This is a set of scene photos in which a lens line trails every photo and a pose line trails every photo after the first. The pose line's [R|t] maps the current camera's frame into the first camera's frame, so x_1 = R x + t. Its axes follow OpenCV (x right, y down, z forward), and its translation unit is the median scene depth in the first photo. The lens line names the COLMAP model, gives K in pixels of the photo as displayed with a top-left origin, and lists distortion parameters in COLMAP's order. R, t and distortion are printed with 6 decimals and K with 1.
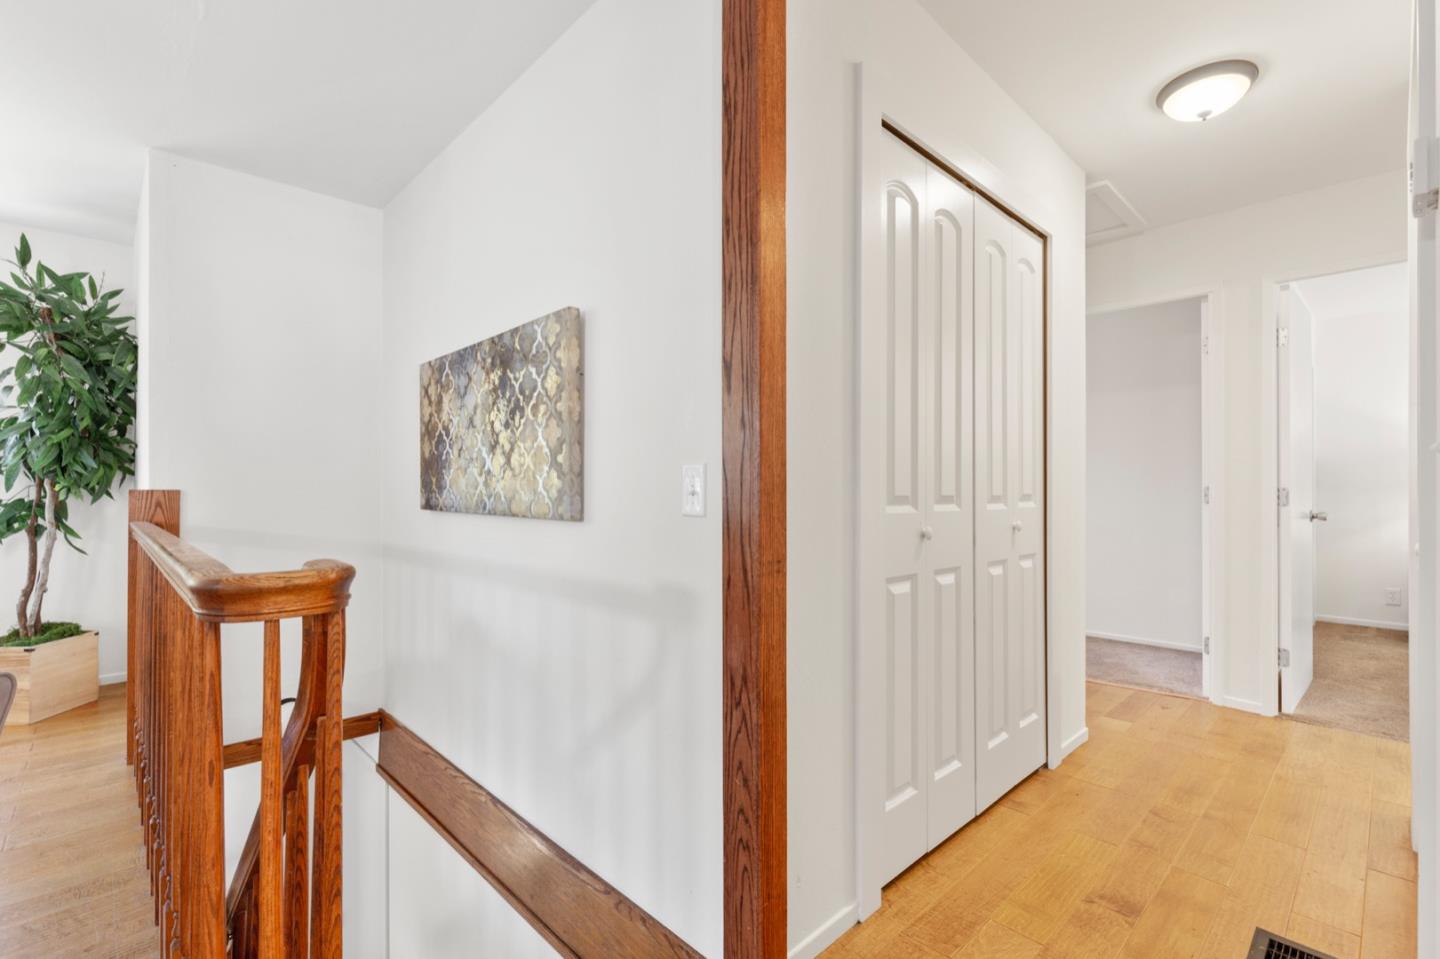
lens RADIAL K [[647.2, 0, 718.2], [0, 647.2, 484.6], [0, 0, 1]] dist [0.003692, -0.001108]
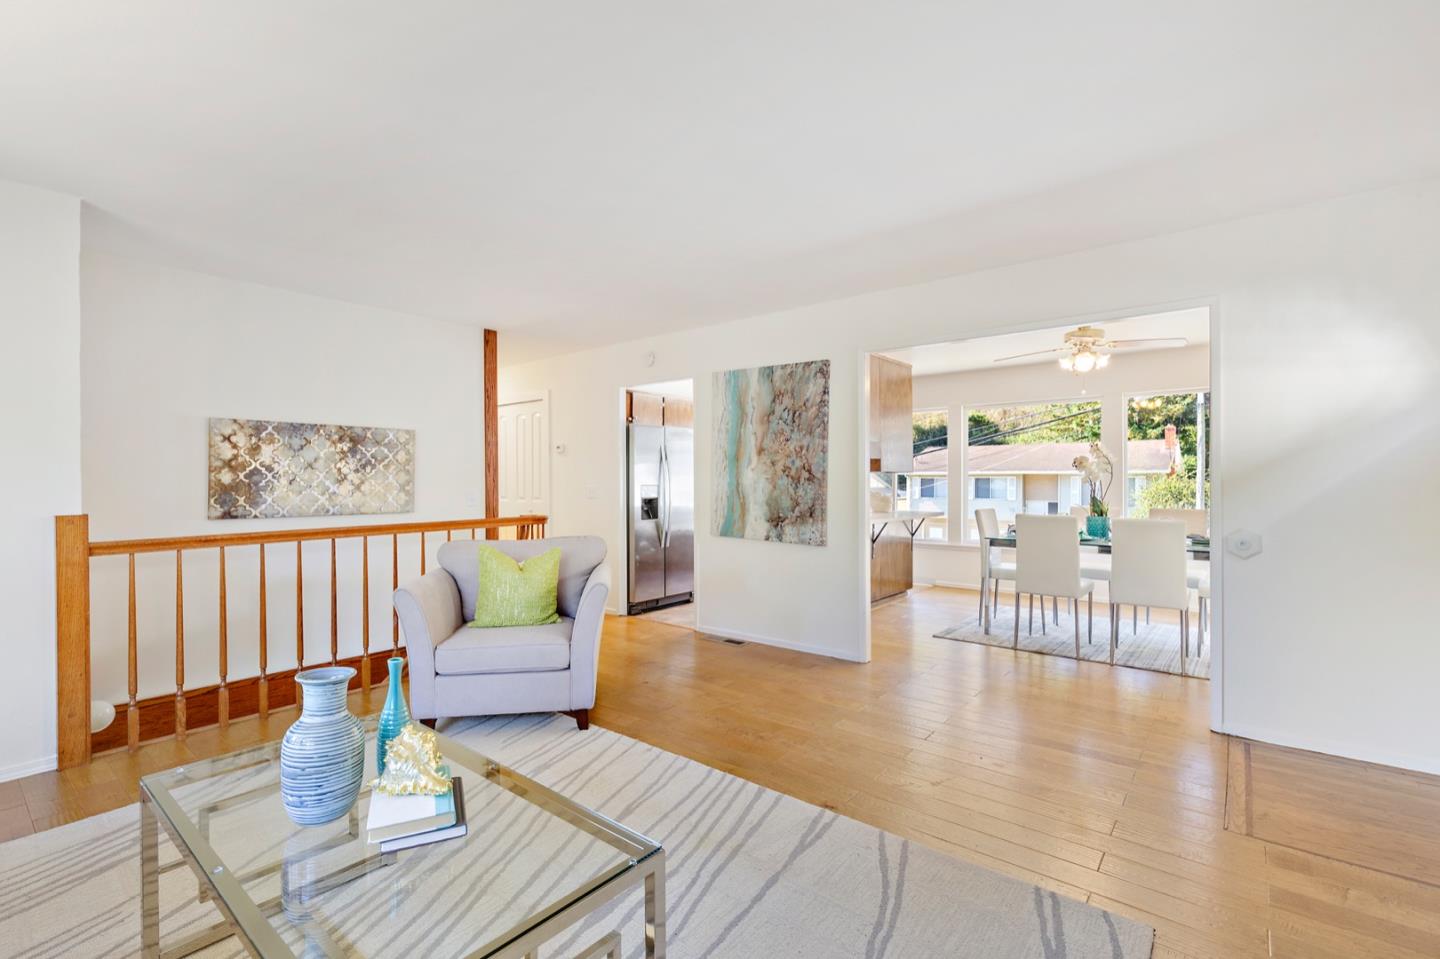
lens RADIAL K [[647.2, 0, 715.9], [0, 647.2, 478.6], [0, 0, 1]] dist [0.003692, -0.001108]
pose [[-0.118679, 0.005659, 0.992916, -2.043304], [-0.000121, 0.999984, -0.005713, -0.044395], [-0.992933, -0.000799, -0.118677, 0.072143]]
